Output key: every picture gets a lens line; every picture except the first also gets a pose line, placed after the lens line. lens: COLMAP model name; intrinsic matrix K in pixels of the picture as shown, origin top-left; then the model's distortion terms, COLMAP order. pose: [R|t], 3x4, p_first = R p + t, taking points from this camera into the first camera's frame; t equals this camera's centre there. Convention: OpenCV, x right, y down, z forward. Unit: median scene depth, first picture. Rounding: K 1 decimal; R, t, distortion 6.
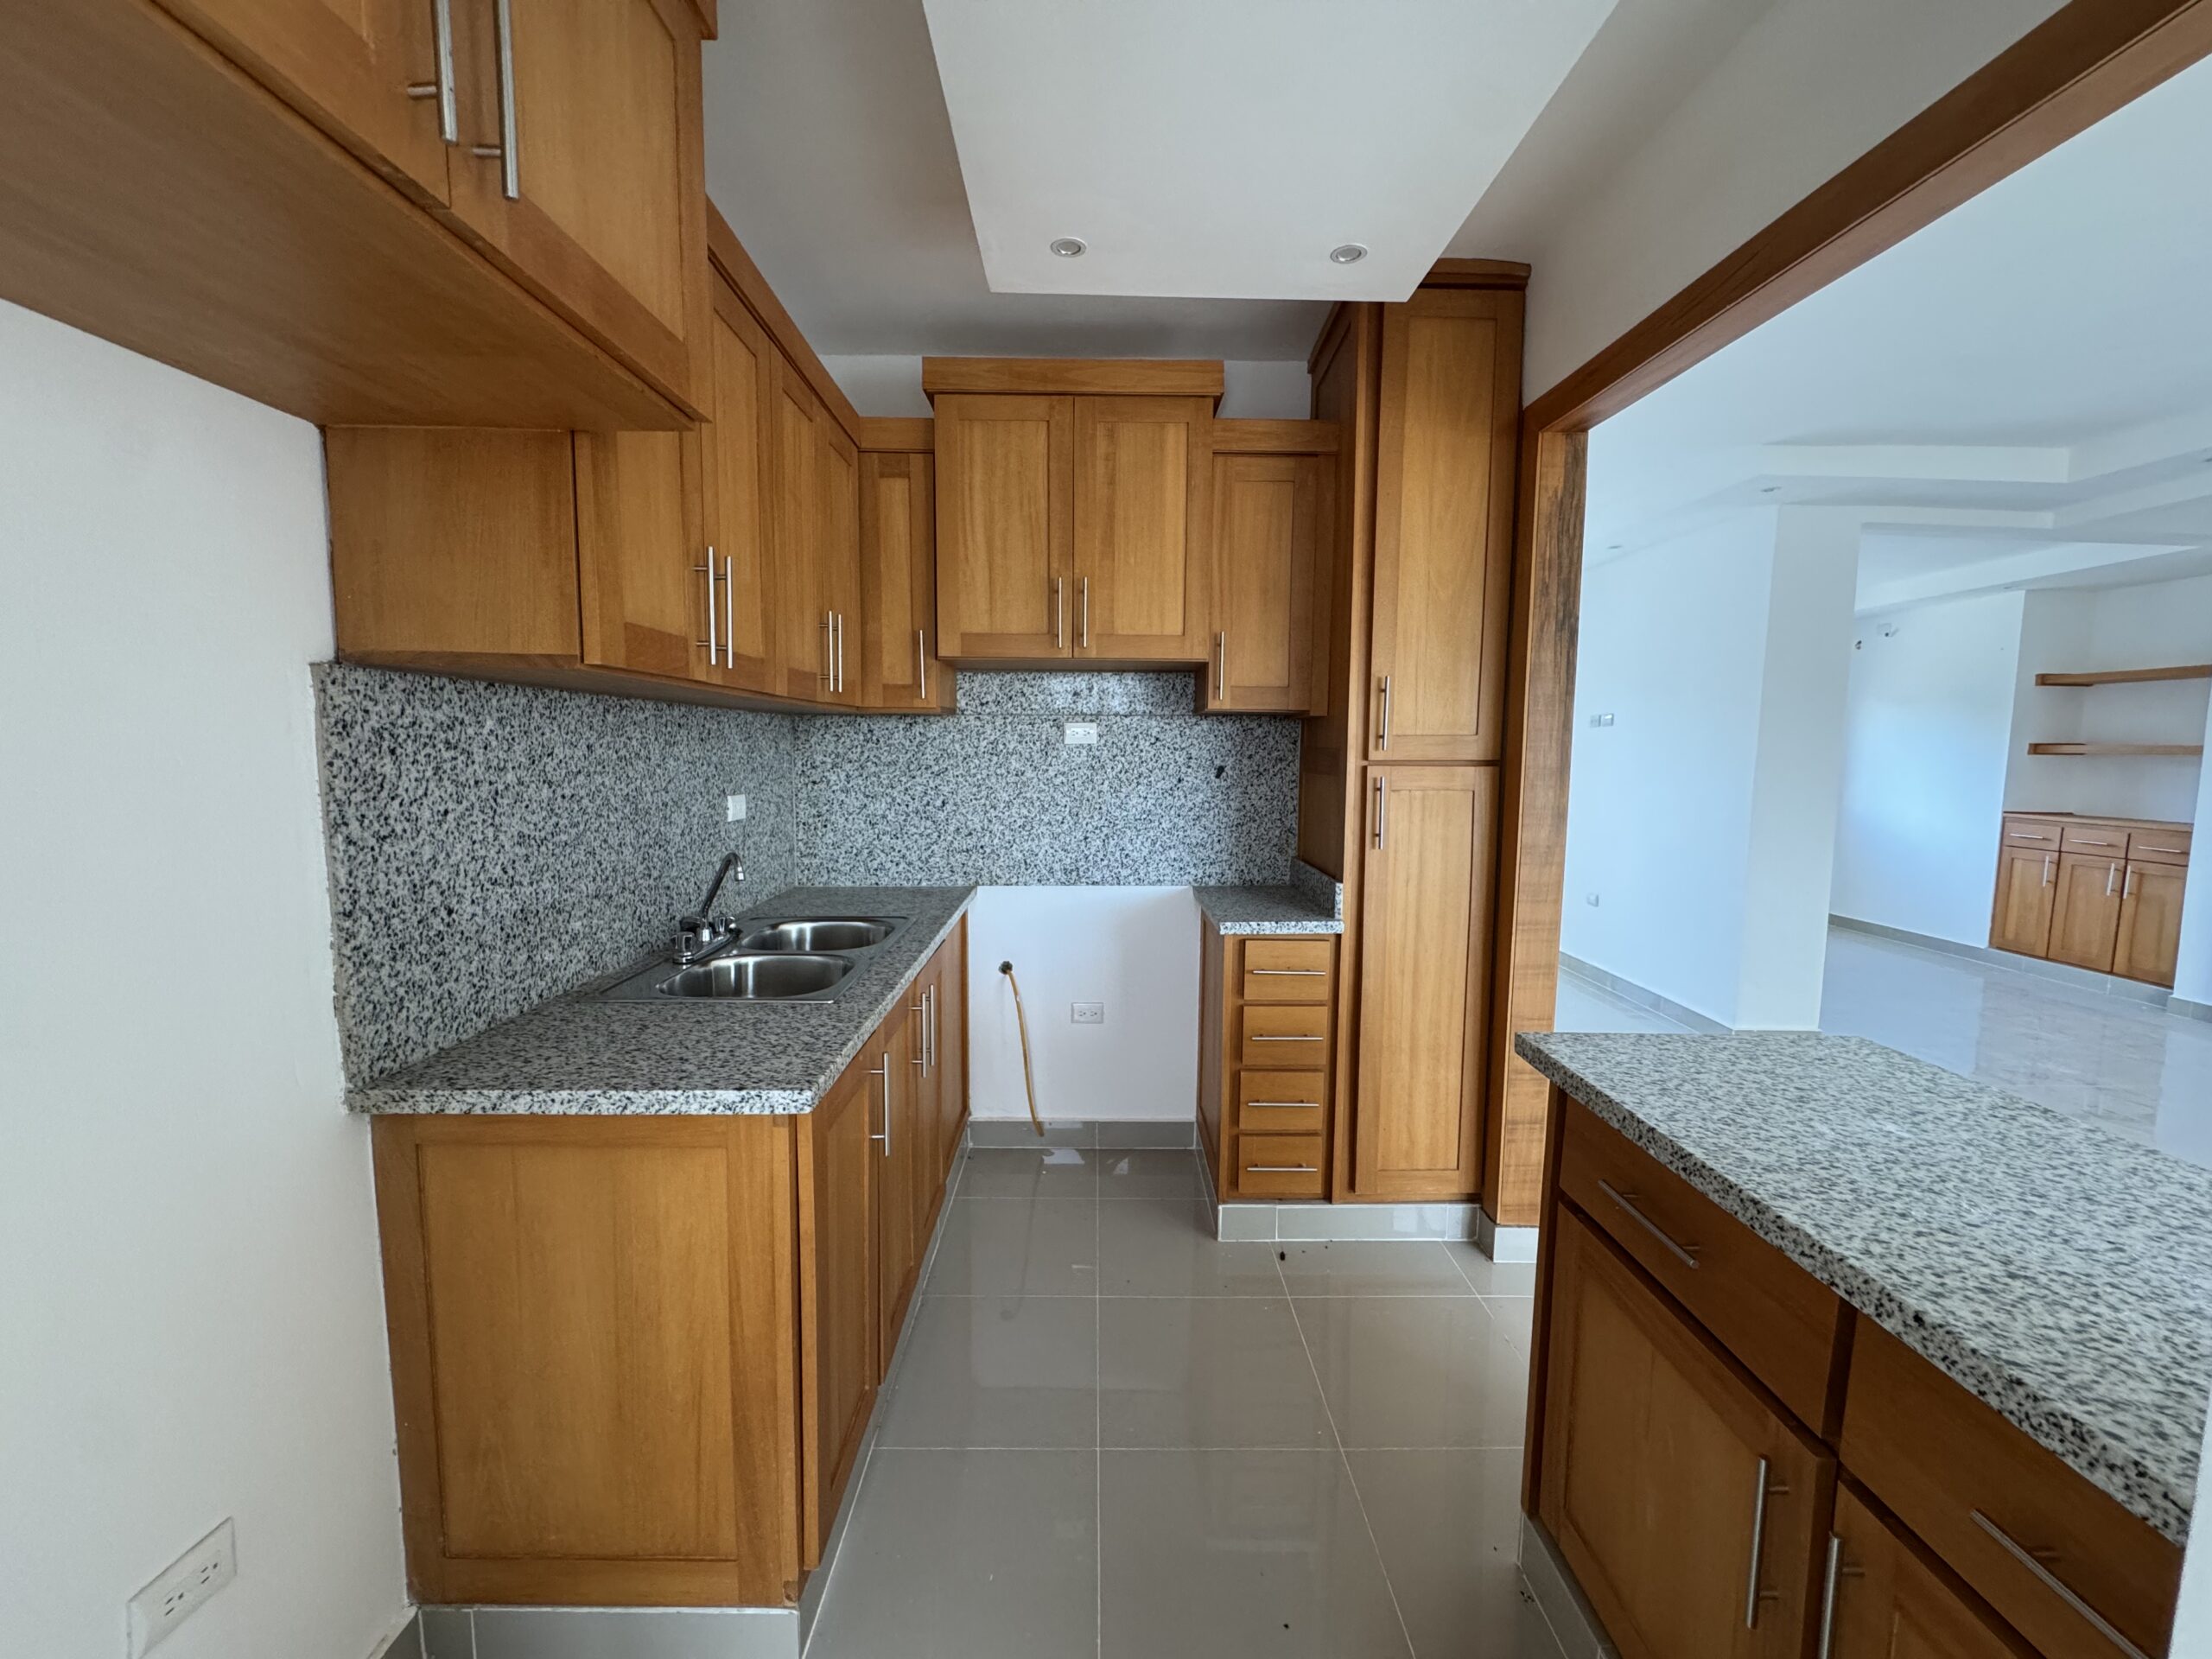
lens RADIAL K [[880.1, 0, 1104.4], [0, 880.1, 828.6], [0, 0, 1]] dist [-0.002300, -0.000033]
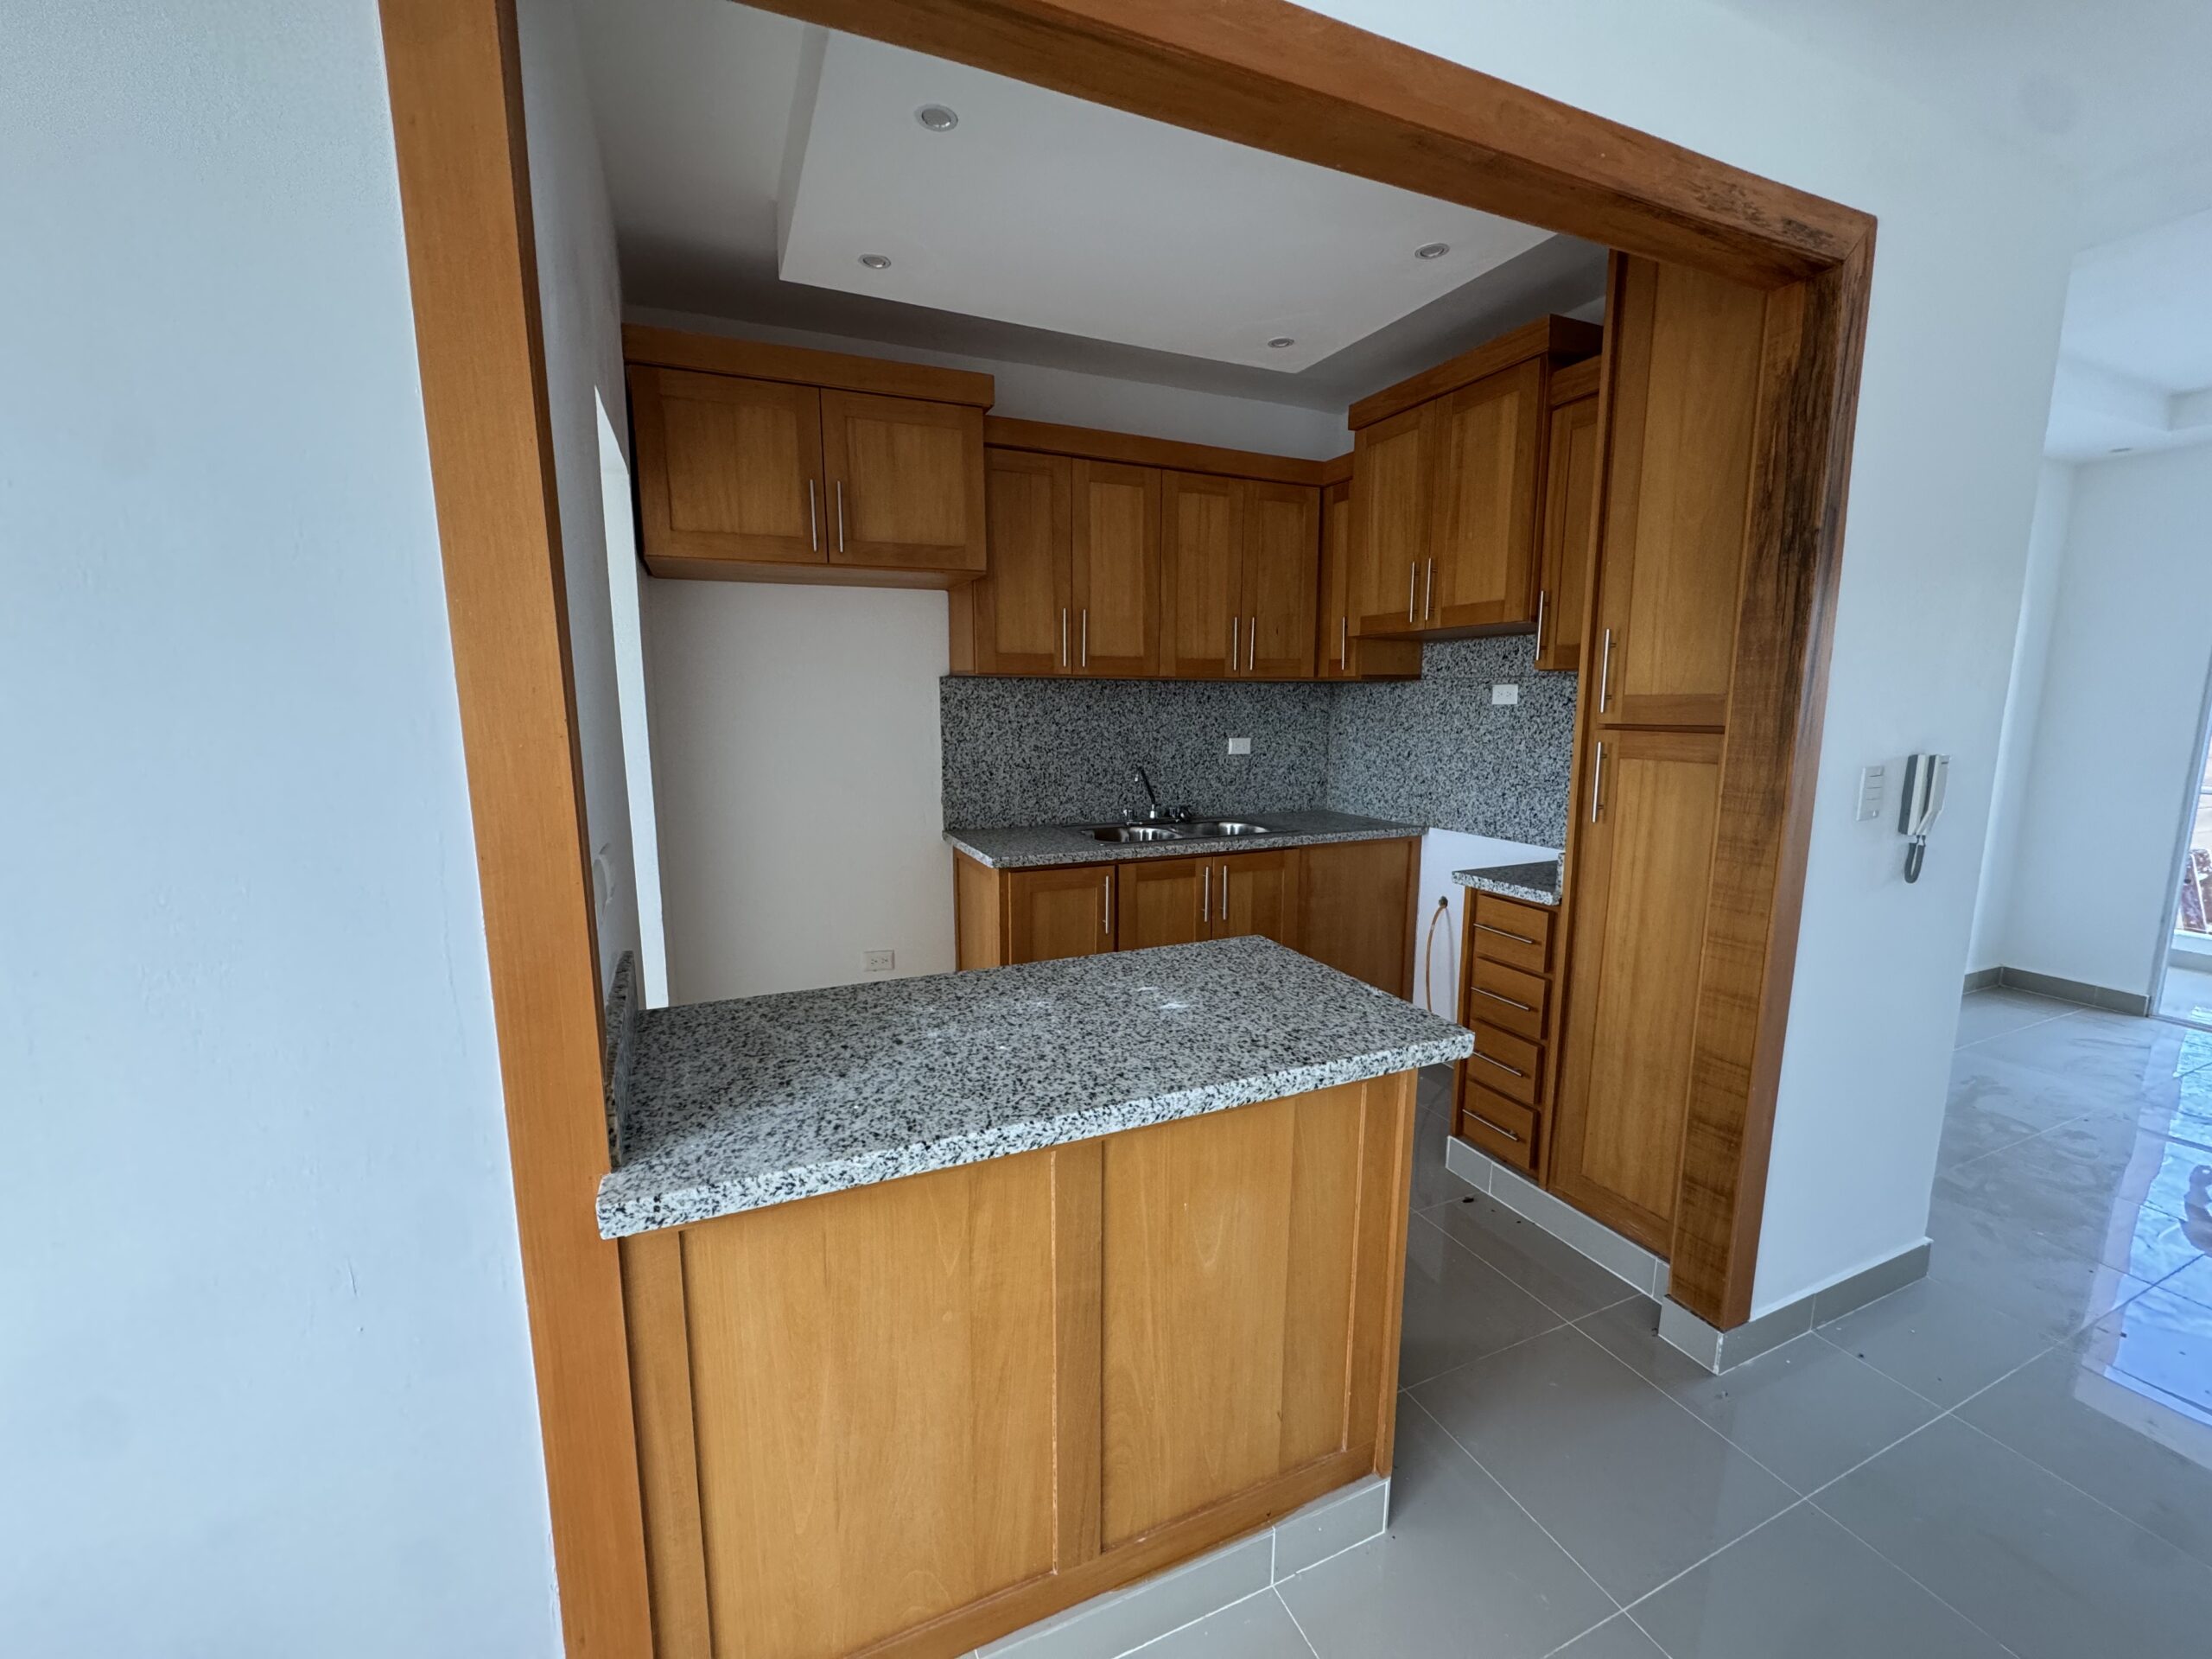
lens RADIAL K [[880.1, 0, 1104.4], [0, 880.1, 828.6], [0, 0, 1]] dist [-0.002300, -0.000033]
pose [[0.396933, 0.128929, -0.908747, 0.908619], [-0.085987, 0.990954, 0.103033, -0.019306], [0.913811, 0.037243, 0.404429, 0.168133]]
